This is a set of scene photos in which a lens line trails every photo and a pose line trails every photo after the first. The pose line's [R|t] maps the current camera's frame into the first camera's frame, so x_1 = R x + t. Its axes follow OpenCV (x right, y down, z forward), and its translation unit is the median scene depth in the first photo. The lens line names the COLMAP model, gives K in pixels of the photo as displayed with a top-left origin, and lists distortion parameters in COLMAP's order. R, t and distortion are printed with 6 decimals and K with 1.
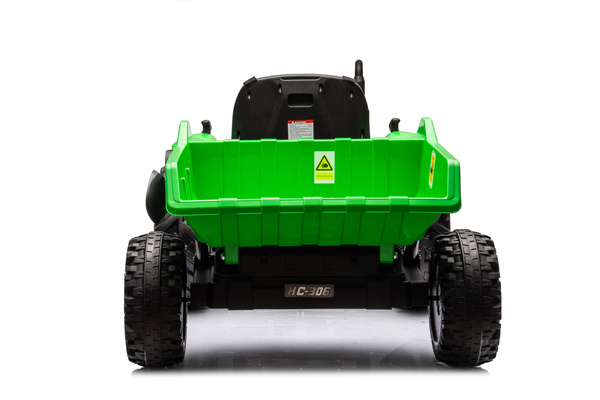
lens RADIAL K [[1226.2, 0, 299.8], [0, 1226.2, 200.5], [0, 0, 1]] dist [0.028431, 0.000000]
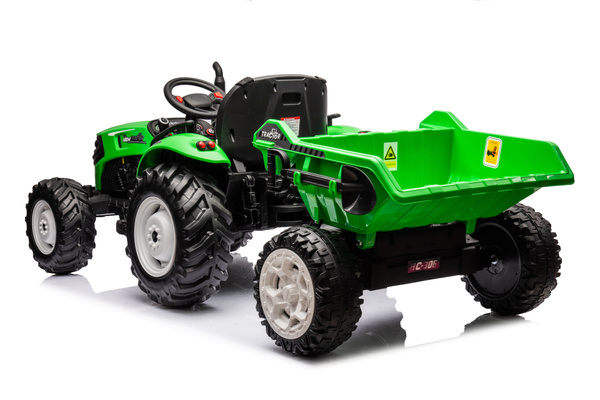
lens RADIAL K [[1126.4, 0, 303.7], [0, 1126.4, 201.2], [0, 0, 1]] dist [0.074442, 0.000000]
pose [[0.781231, -0.075812, 0.619621, -0.685460], [0.071738, 0.996925, 0.031528, -0.024535], [-0.620106, 0.019820, 0.784268, 0.239367]]
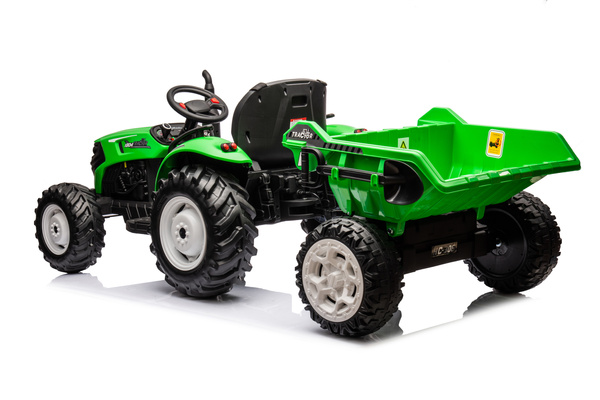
lens RADIAL K [[1047.7, 0, 295.3], [0, 1047.7, 198.0], [0, 0, 1]] dist [0.080415, 0.000000]
pose [[0.755492, -0.105492, 0.646609, -0.740661], [0.108098, 0.993496, 0.035785, -0.029567], [-0.646178, 0.042862, 0.761982, 0.276281]]
